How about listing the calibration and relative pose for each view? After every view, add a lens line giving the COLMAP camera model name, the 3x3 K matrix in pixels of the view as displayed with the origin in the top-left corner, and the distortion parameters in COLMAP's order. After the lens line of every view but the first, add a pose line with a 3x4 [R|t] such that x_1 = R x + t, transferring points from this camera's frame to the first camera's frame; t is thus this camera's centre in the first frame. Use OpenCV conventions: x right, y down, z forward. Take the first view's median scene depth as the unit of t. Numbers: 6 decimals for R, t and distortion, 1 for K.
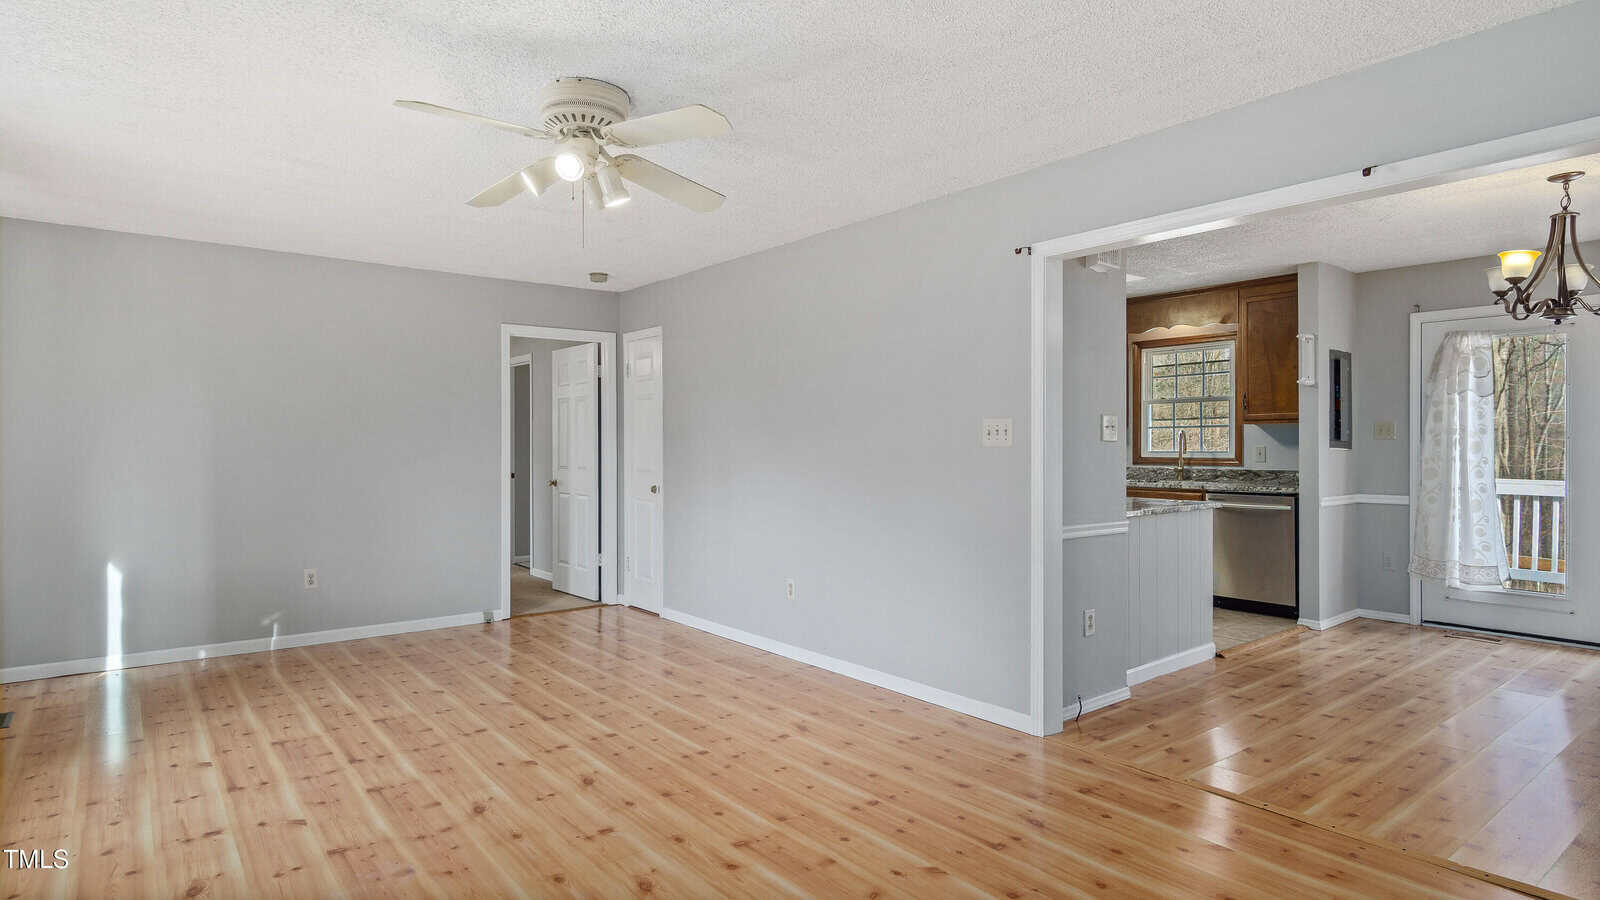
lens RADIAL K [[871.7, 0, 792.9], [0, 871.7, 440.9], [0, 0, 1]] dist [0.006355, 0.001267]
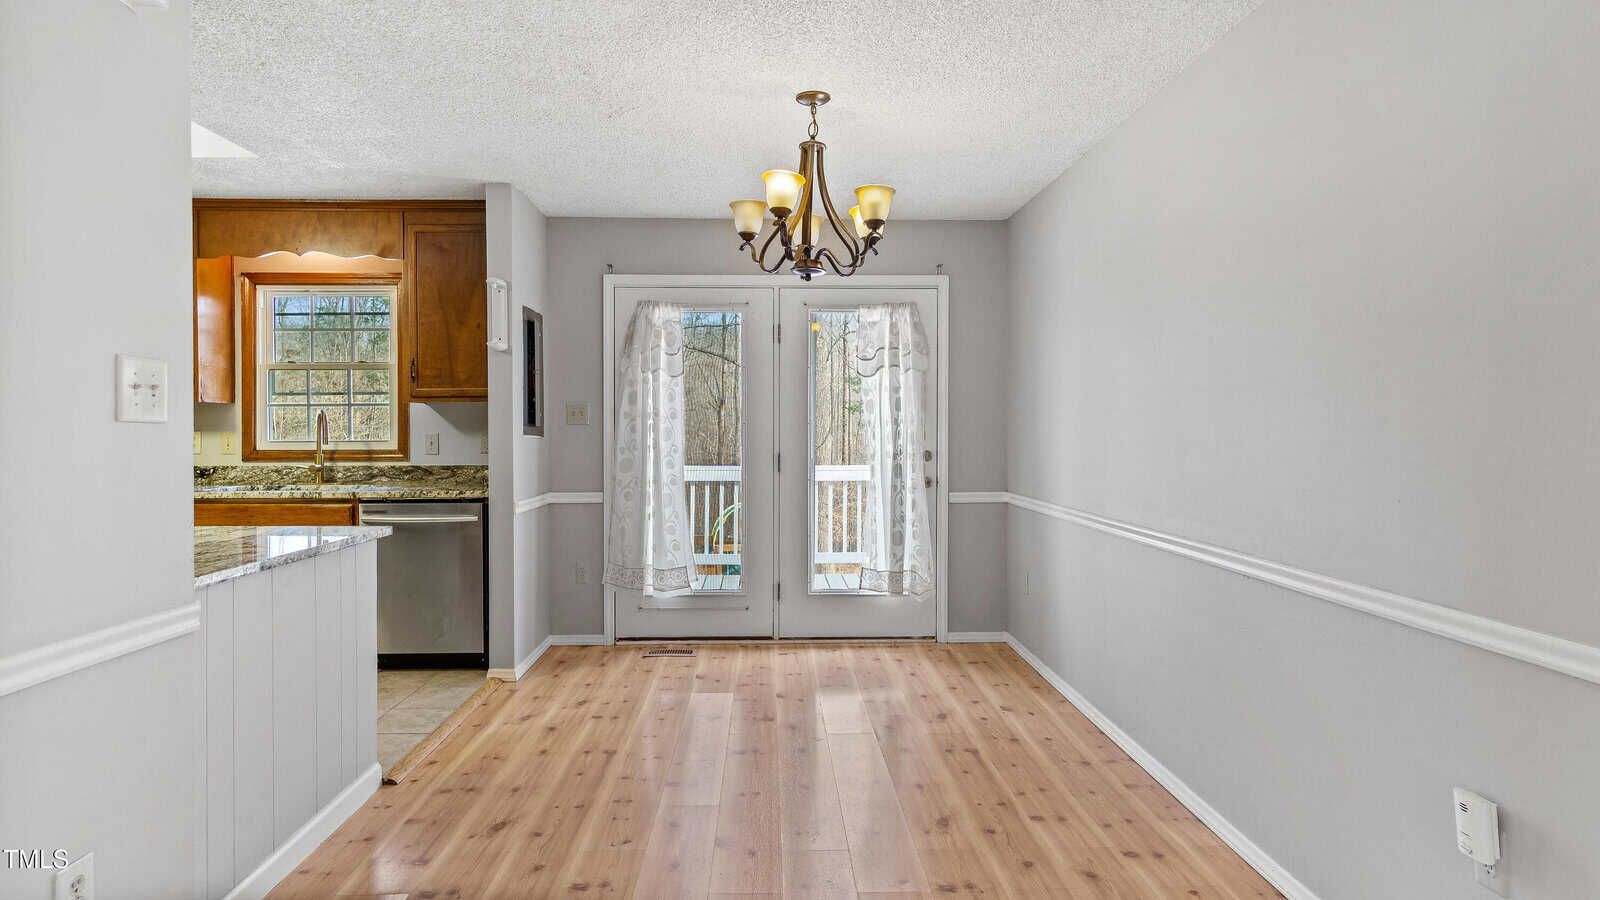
lens RADIAL K [[871.7, 0, 792.9], [0, 871.7, 440.9], [0, 0, 1]] dist [0.006355, 0.001267]
pose [[0.608441, -0.008851, 0.793549, 0.156409], [-0.002994, 0.999905, 0.013448, 0.002005], [-0.793593, -0.010558, 0.608357, 0.355953]]
